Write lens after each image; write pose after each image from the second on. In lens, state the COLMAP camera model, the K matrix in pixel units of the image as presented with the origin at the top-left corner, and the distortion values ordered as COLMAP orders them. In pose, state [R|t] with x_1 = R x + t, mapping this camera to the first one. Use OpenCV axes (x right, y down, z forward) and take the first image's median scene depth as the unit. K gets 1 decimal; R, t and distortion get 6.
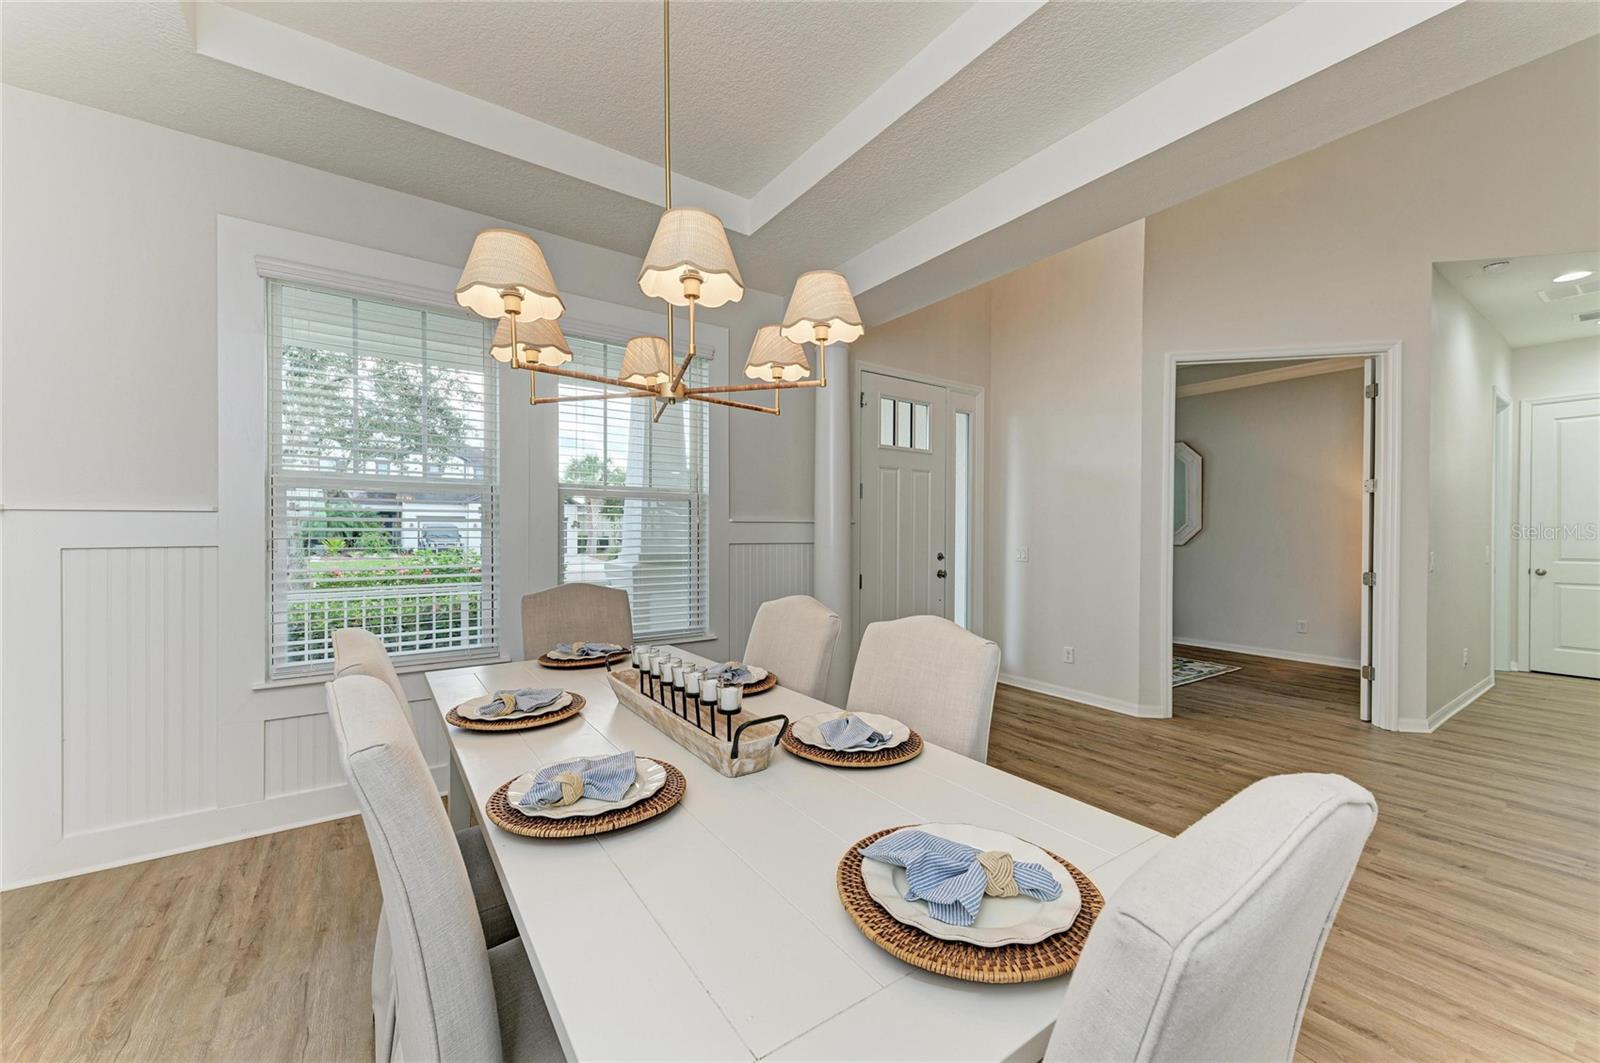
lens RADIAL K [[610.6, 0, 797.2], [0, 610.6, 534.3], [0, 0, 1]] dist [0.000554, -0.000203]
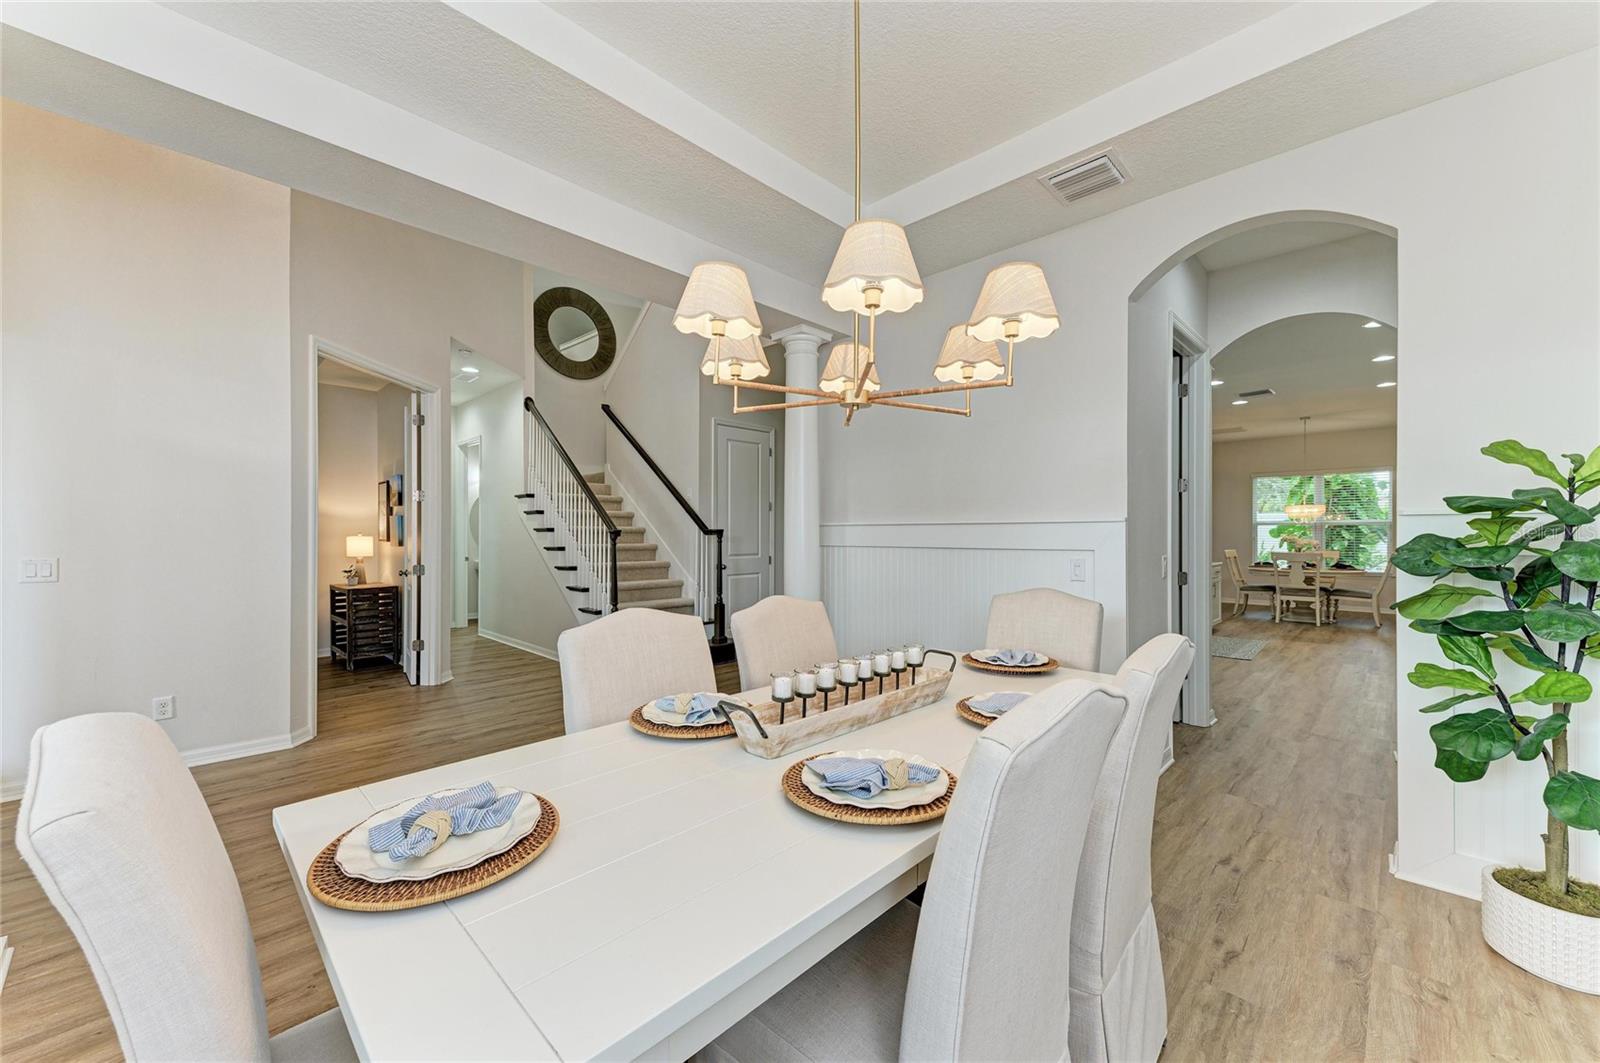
lens RADIAL K [[610.6, 0, 797.2], [0, 610.6, 534.3], [0, 0, 1]] dist [0.000554, -0.000203]
pose [[-0.188008, -0.006825, 0.982144, -0.475267], [0.006323, 0.999947, 0.008159, -0.005665], [-0.982147, 0.007744, -0.187955, 0.515280]]
